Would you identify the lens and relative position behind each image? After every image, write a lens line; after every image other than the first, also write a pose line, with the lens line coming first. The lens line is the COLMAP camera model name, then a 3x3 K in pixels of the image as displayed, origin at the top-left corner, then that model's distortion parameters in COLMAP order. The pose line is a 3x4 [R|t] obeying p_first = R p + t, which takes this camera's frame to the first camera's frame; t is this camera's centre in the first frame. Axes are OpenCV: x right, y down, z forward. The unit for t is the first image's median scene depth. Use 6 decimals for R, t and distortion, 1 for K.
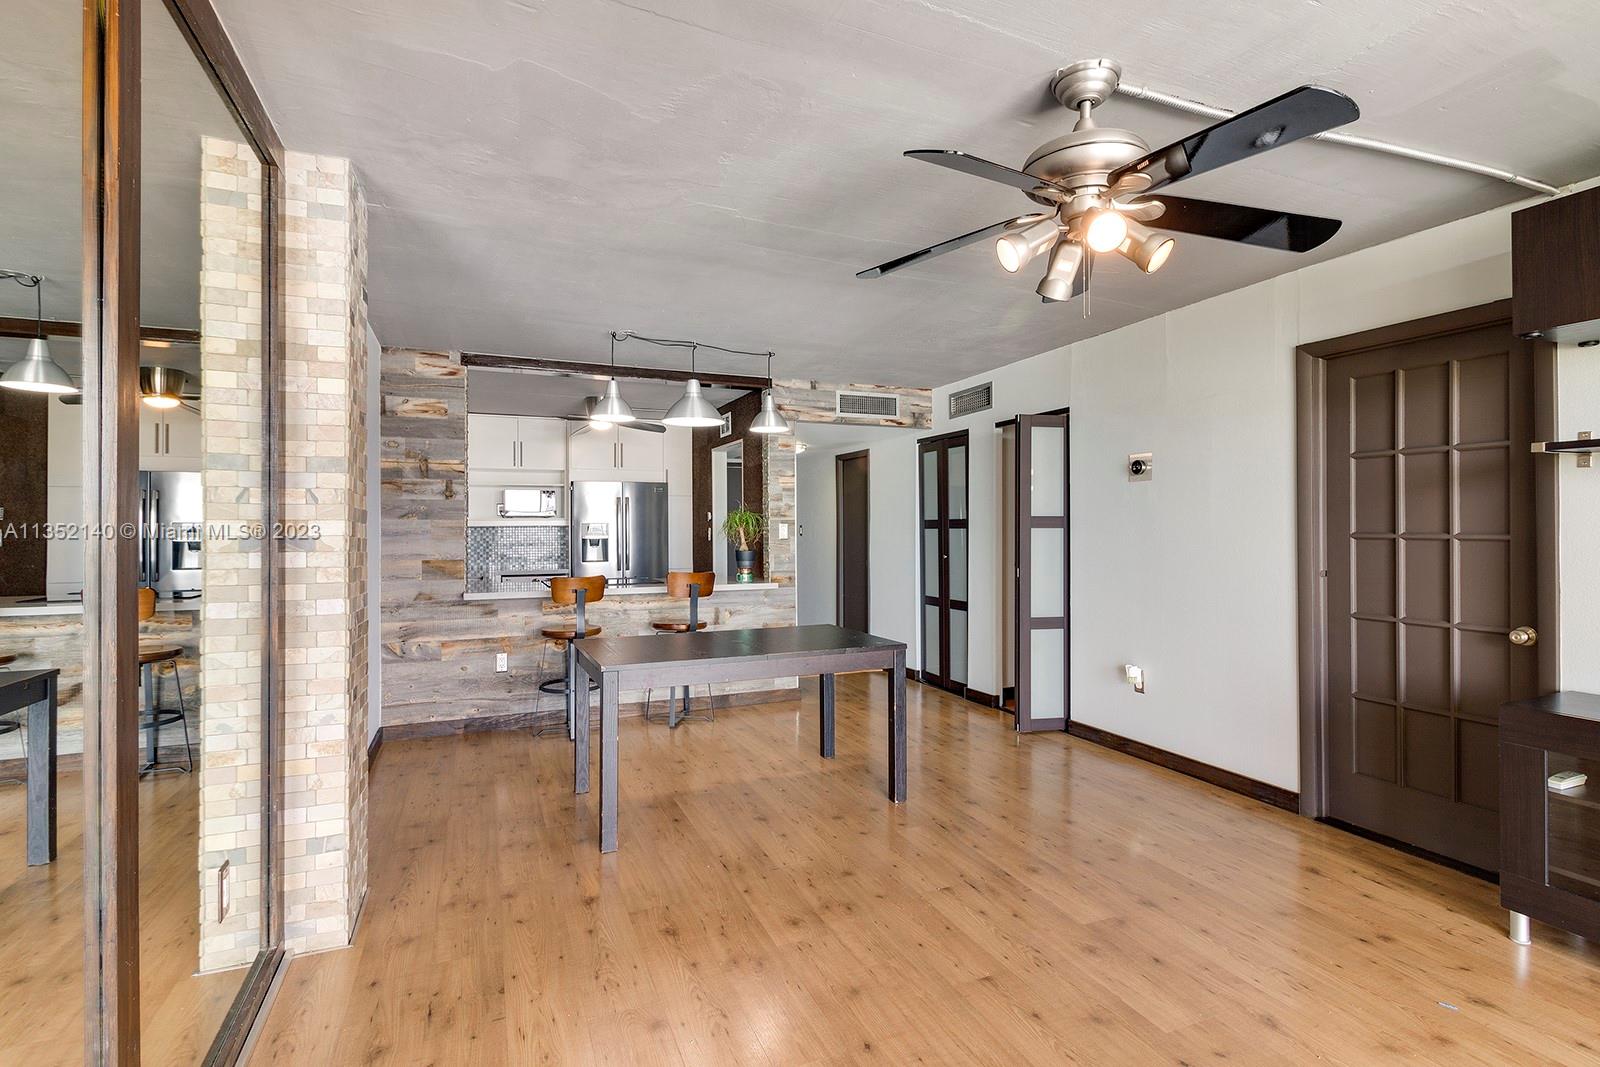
lens RADIAL K [[739.9, 0, 800.0], [0, 739.9, 533.5], [0, 0, 1]] dist [0.003145, -0.000301]
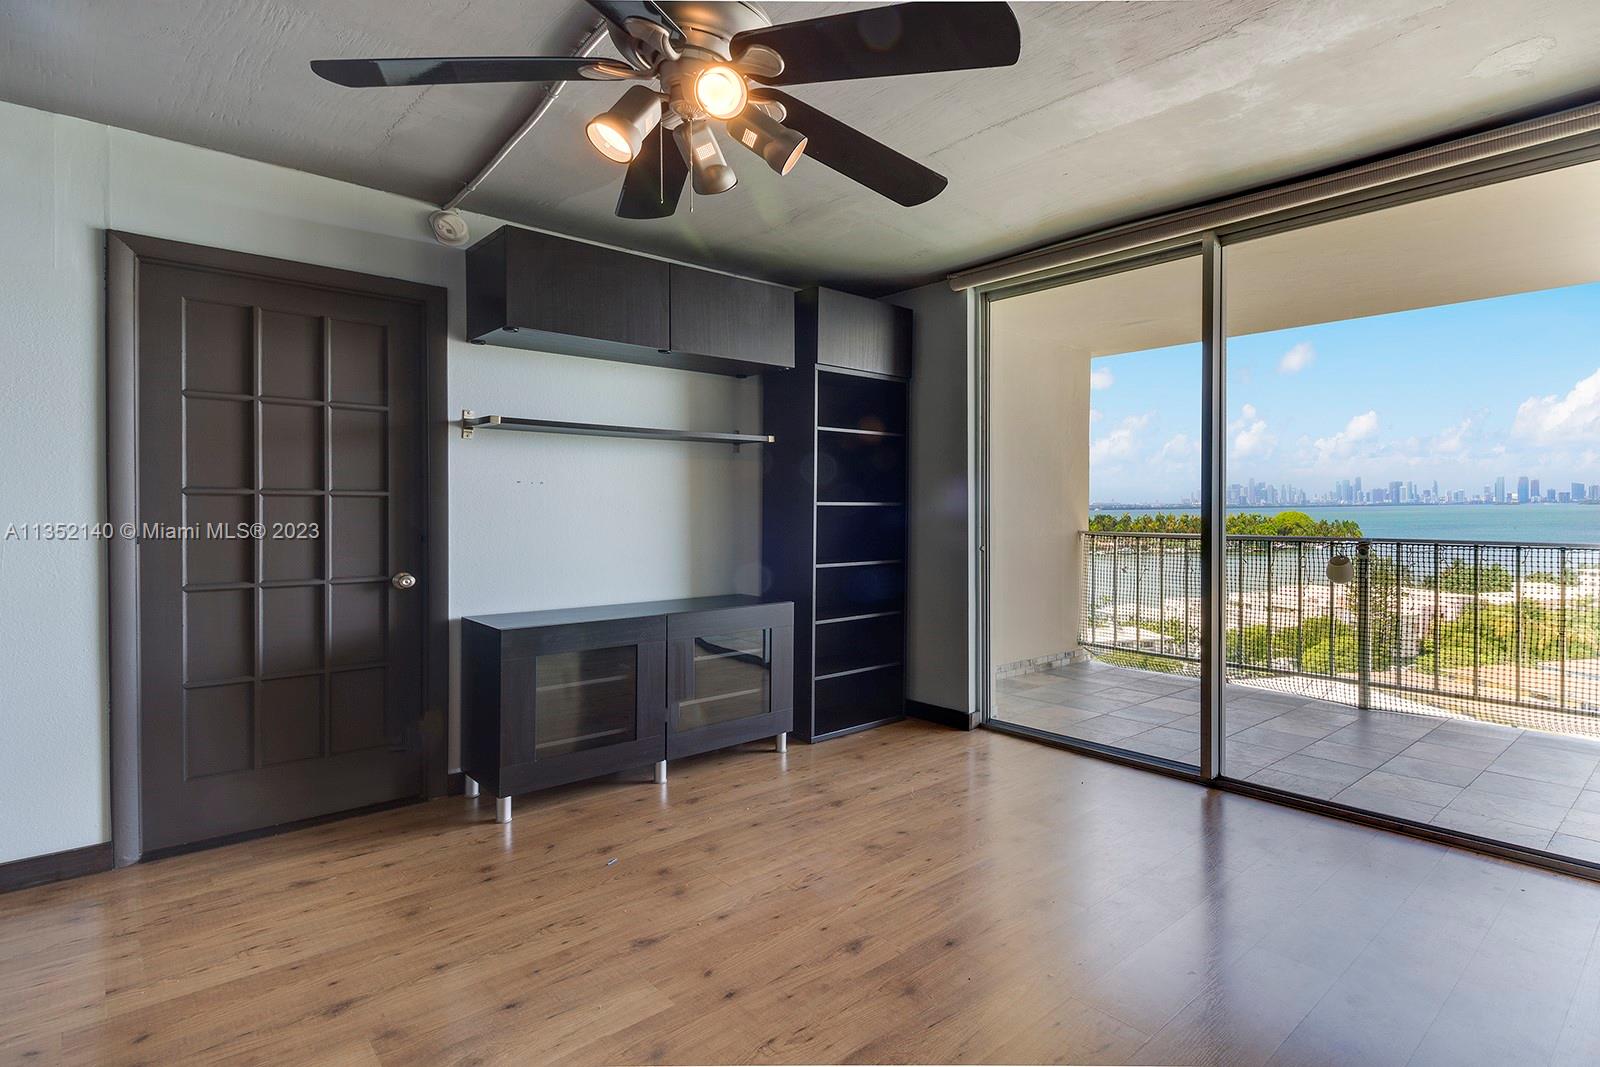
lens RADIAL K [[758.6, 0, 793.8], [0, 758.6, 517.4], [0, 0, 1]] dist [0.011789, -0.006535]
pose [[-0.272379, -0.001217, 0.962189, -0.230099], [-0.002227, 0.999997, 0.000635, 0.028296], [-0.962187, -0.001970, -0.272381, 0.547937]]
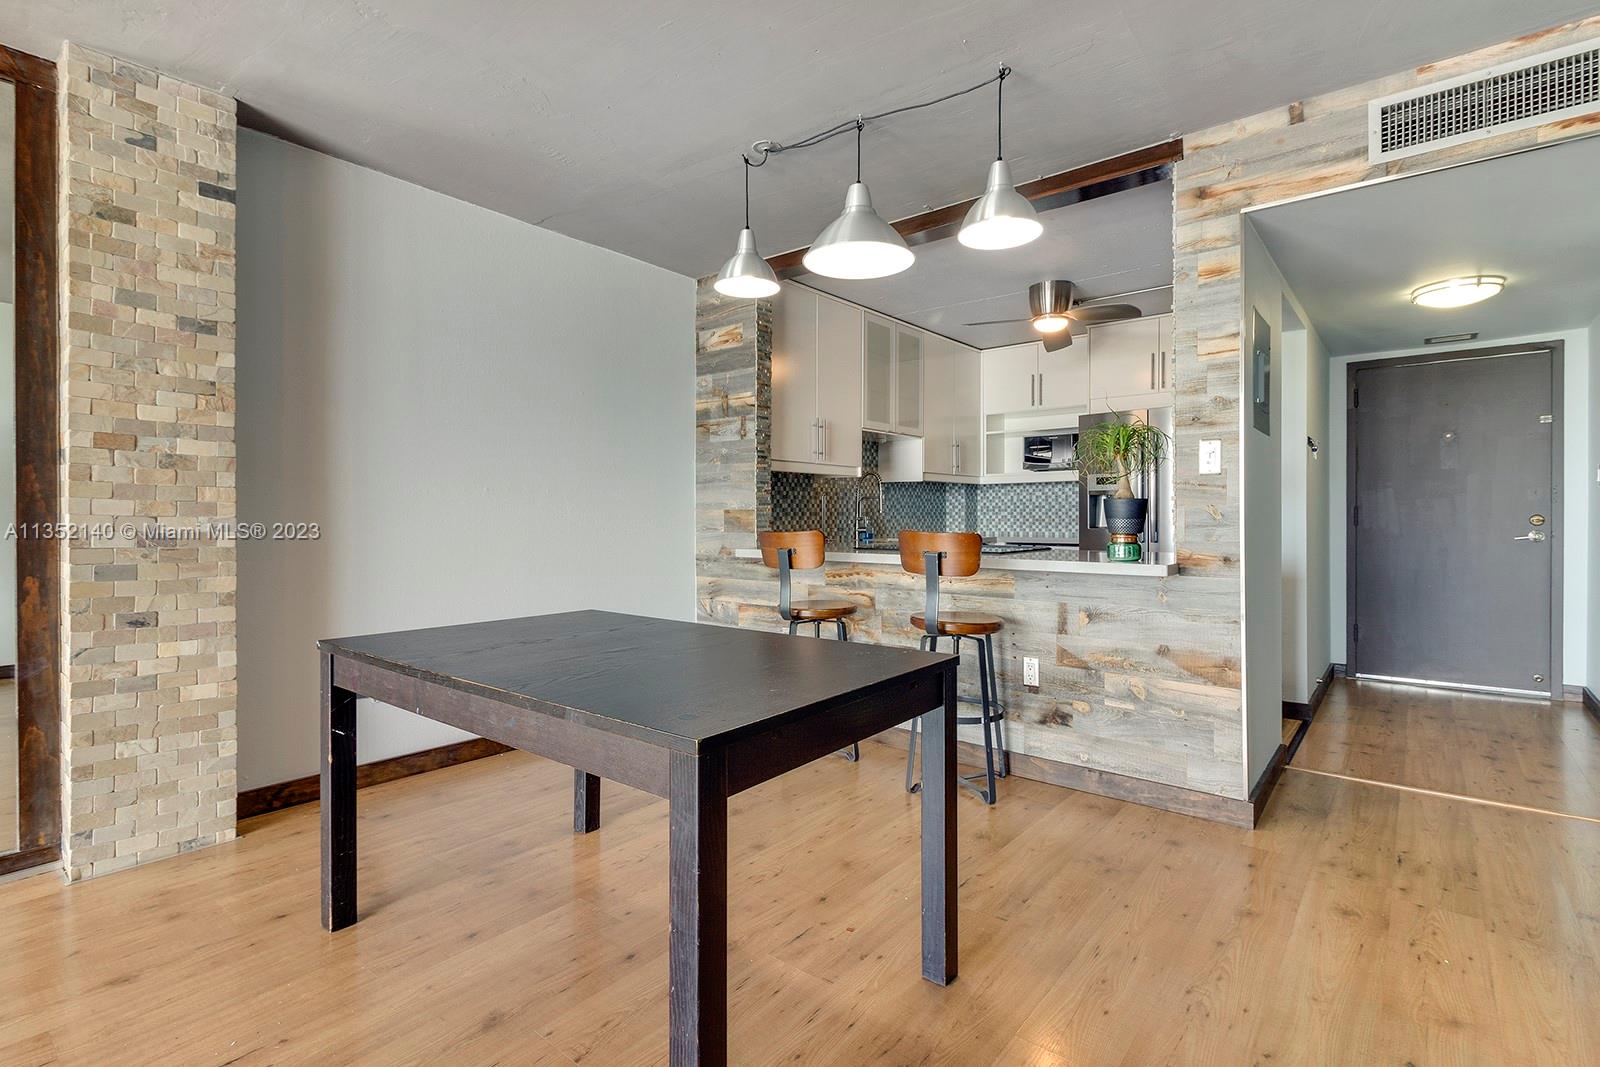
lens RADIAL K [[758.6, 0, 793.8], [0, 758.6, 517.4], [0, 0, 1]] dist [0.011789, -0.006535]
pose [[0.471764, 0.010858, -0.881658, 0.434685], [0.005174, 0.999873, 0.015082, 0.041576], [0.881710, -0.011677, 0.471647, 0.841244]]
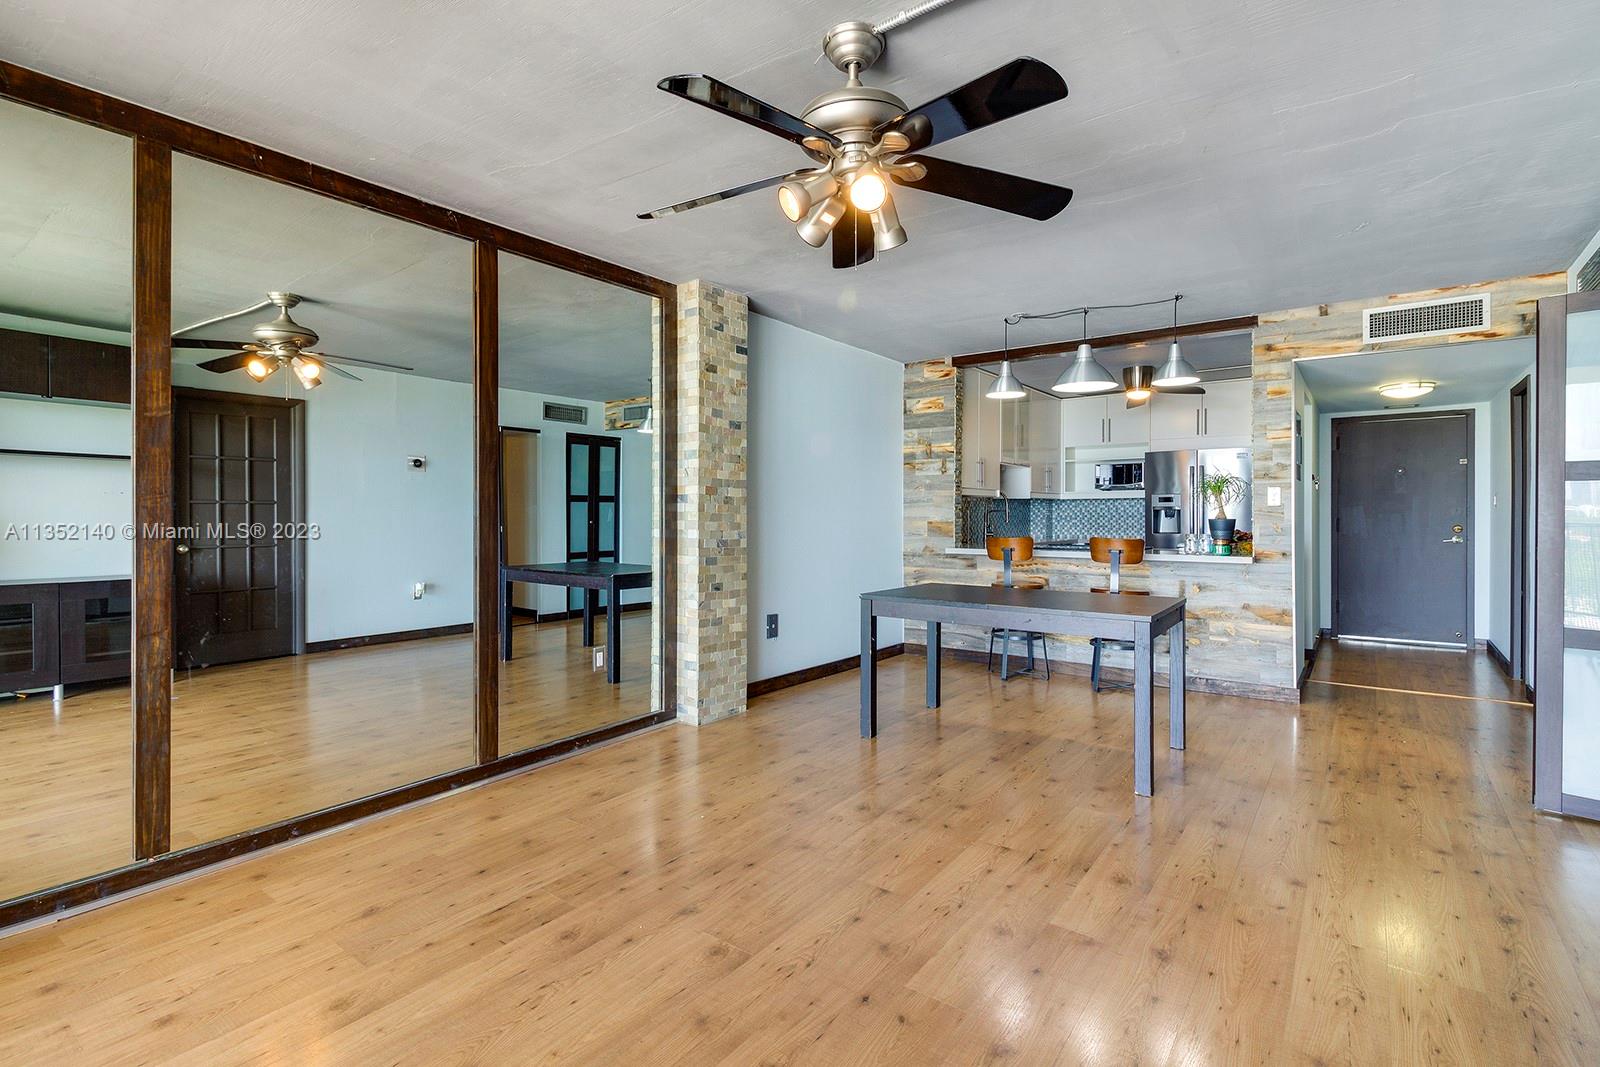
lens RADIAL K [[745.4, 0, 800.8], [0, 745.4, 514.6], [0, 0, 1]] dist [-0.000228, -0.000168]
pose [[0.505172, 0.009359, -0.862968, 0.673674], [0.003080, 0.999915, 0.012647, 0.008105], [0.863013, -0.009047, 0.505100, 0.182368]]
